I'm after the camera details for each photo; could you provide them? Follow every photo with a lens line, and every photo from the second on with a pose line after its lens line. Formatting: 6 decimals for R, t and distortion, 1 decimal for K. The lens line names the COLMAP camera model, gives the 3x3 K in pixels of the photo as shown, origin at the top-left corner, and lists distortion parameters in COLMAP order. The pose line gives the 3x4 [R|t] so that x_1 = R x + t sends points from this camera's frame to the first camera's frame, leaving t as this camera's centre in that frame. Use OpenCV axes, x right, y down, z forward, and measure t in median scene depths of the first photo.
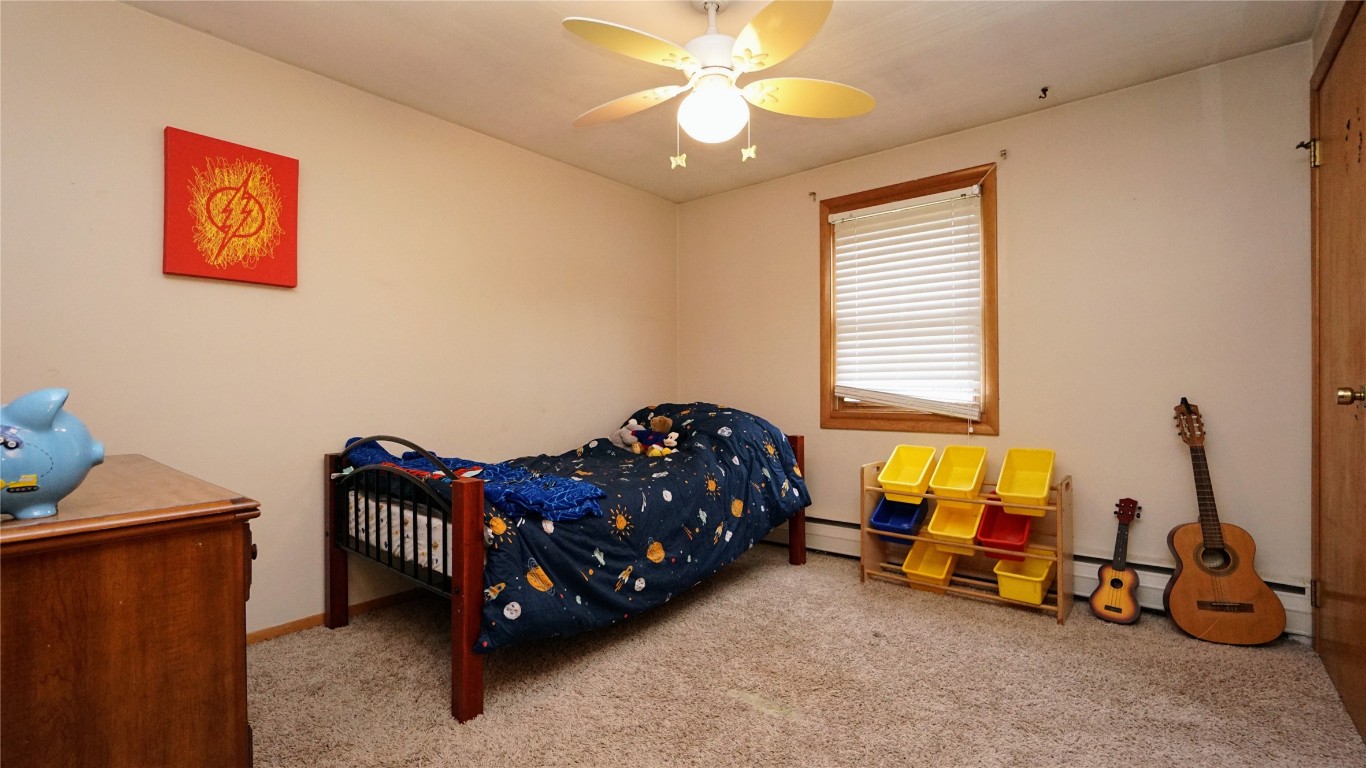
lens RADIAL K [[590.8, 0, 676.6], [0, 590.8, 383.7], [0, 0, 1]] dist [-0.002482, 0.000745]
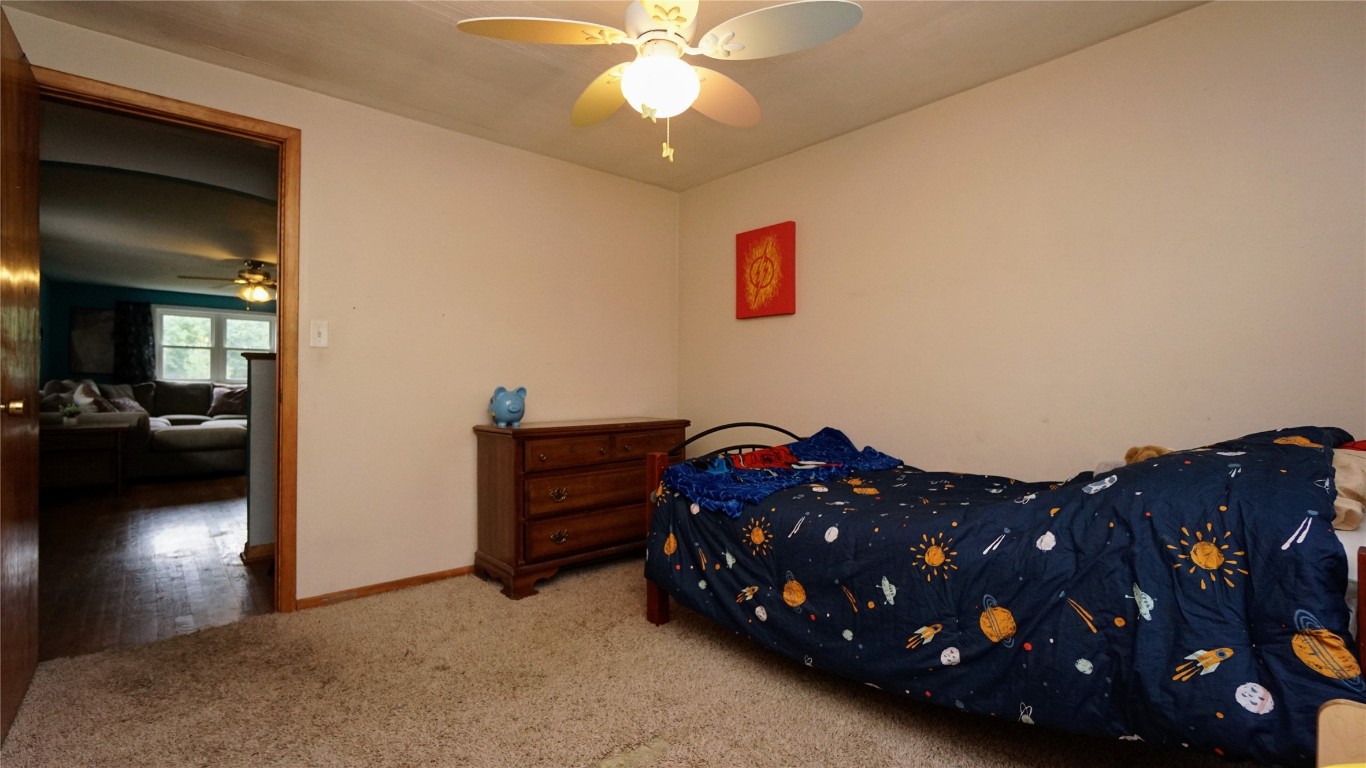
lens RADIAL K [[590.8, 0, 676.6], [0, 590.8, 383.7], [0, 0, 1]] dist [-0.002482, 0.000745]
pose [[-0.129571, 0.001930, -0.991568, 0.813517], [-0.002444, 0.999994, 0.002266, -0.002043], [0.991567, 0.002717, -0.129566, 0.978929]]
